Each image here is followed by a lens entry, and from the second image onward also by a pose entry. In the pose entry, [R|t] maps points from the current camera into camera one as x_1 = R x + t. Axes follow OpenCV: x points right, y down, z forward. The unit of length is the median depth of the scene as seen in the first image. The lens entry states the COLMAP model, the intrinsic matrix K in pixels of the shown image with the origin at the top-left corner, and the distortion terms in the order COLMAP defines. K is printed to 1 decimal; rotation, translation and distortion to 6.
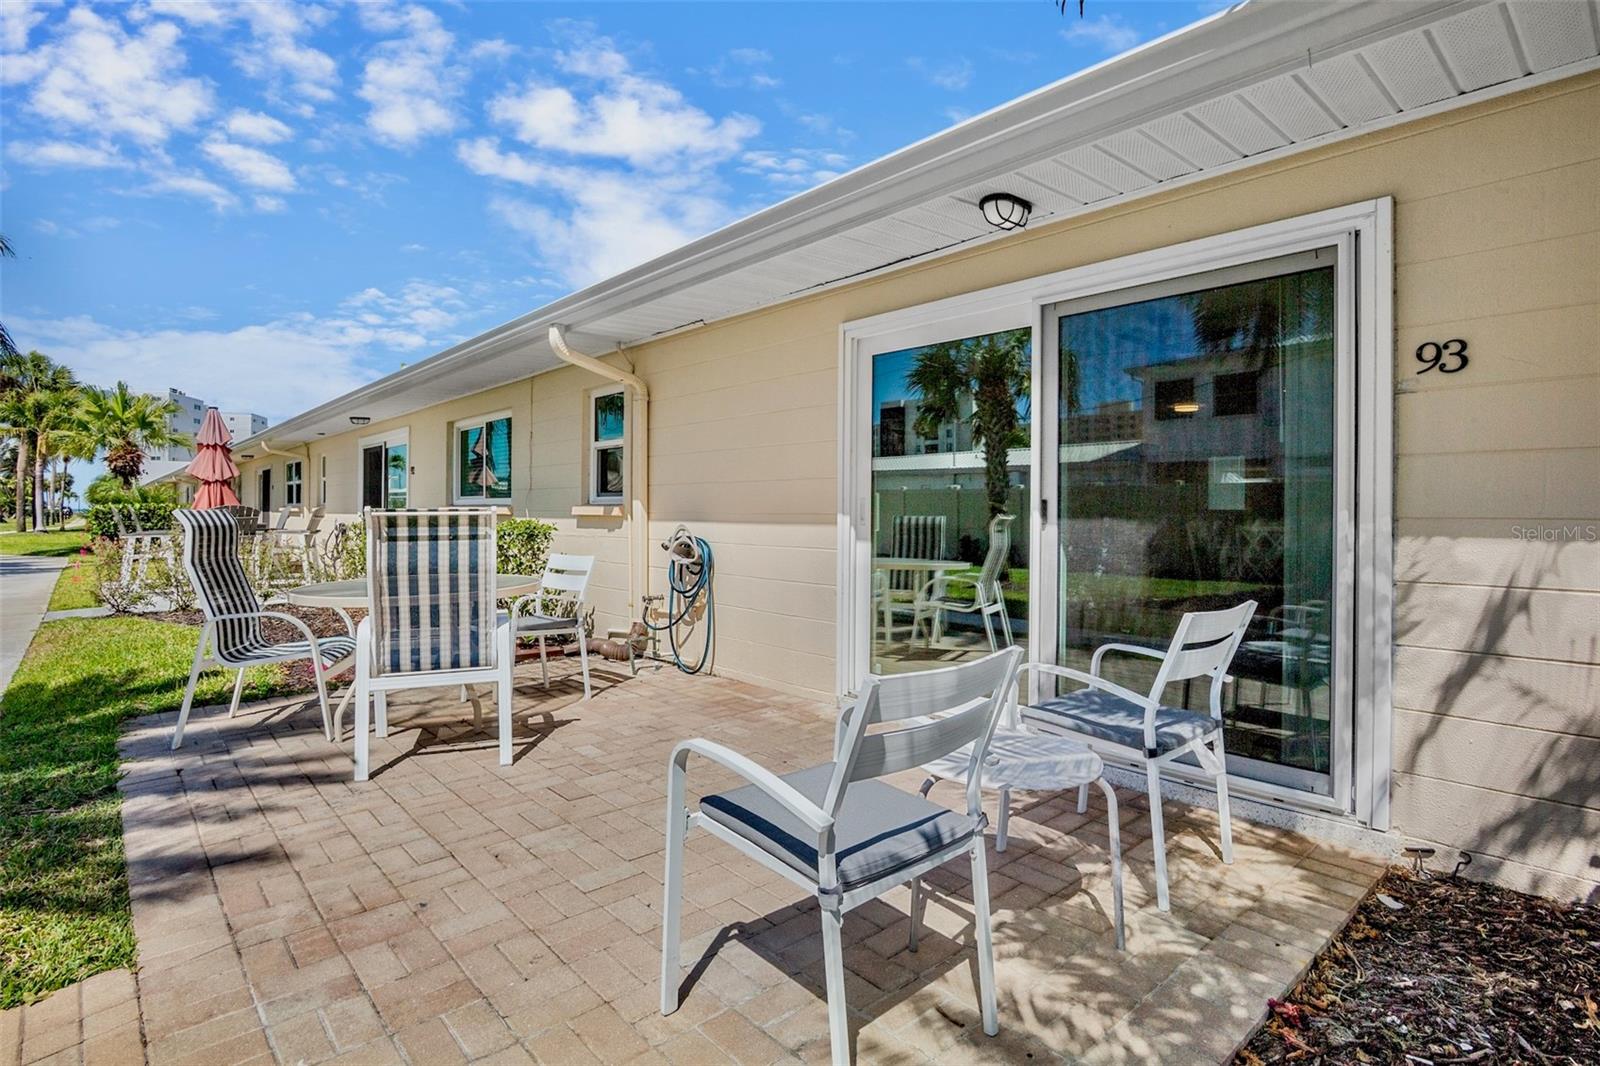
lens RADIAL K [[788.9, 0, 800.5], [0, 788.9, 516.3], [0, 0, 1]] dist [-0.022935, 0.000588]
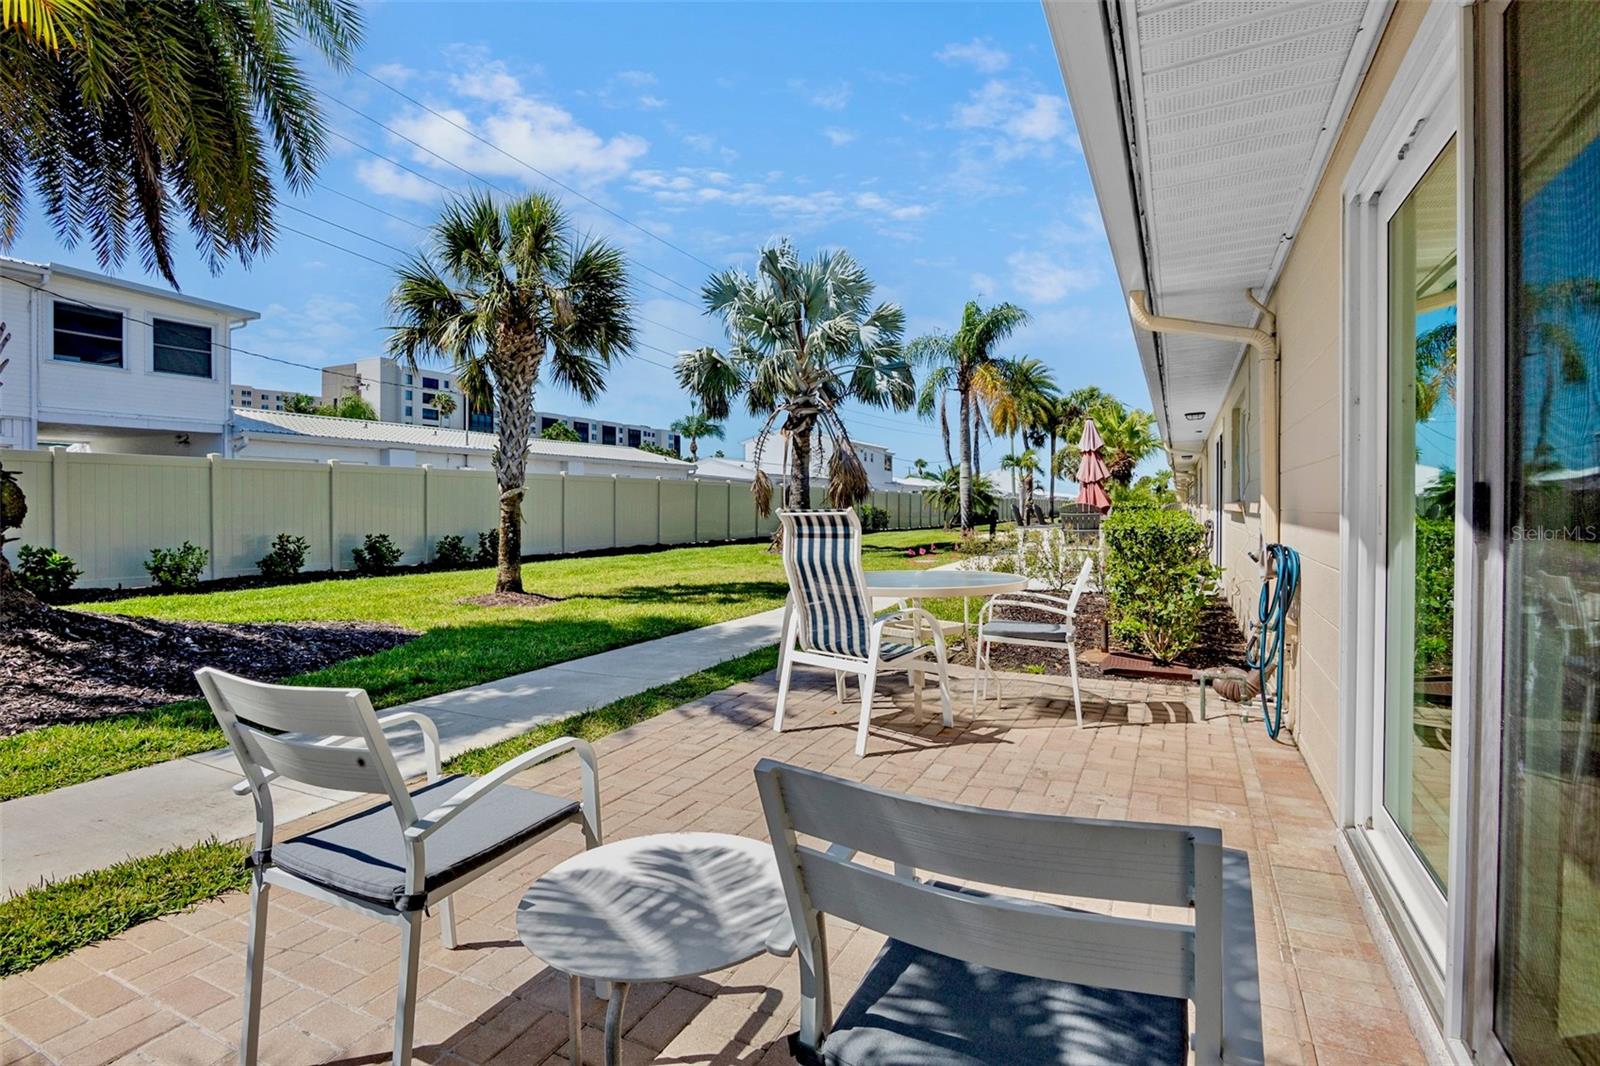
lens RADIAL K [[788.9, 0, 800.5], [0, 788.9, 516.3], [0, 0, 1]] dist [-0.022935, 0.000588]
pose [[0.370137, 0.005118, -0.928963, 0.447110], [0.001245, 0.999981, 0.006005, -0.005546], [0.928976, -0.003380, 0.370124, 0.428977]]
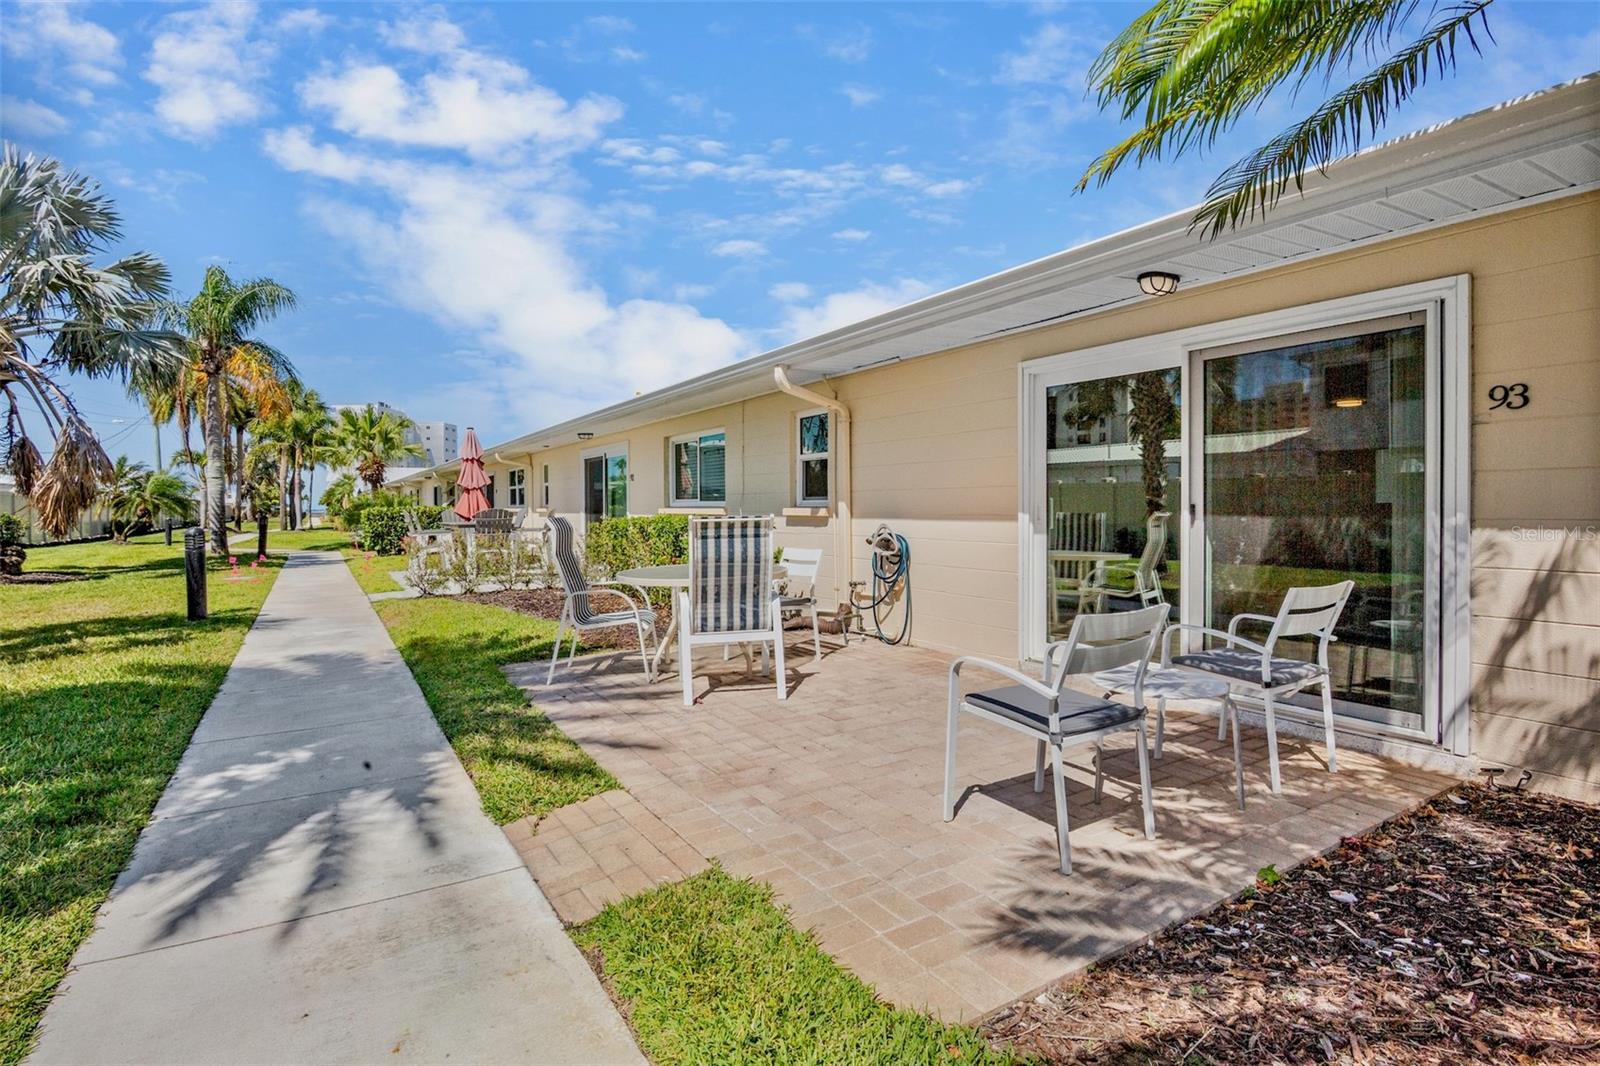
lens RADIAL K [[788.9, 0, 800.5], [0, 788.9, 516.3], [0, 0, 1]] dist [-0.022935, 0.000588]
pose [[0.983837, -0.009568, -0.178813, -0.070339], [0.011223, 0.999903, 0.008248, -0.015341], [0.178717, -0.010122, 0.983848, -0.290547]]
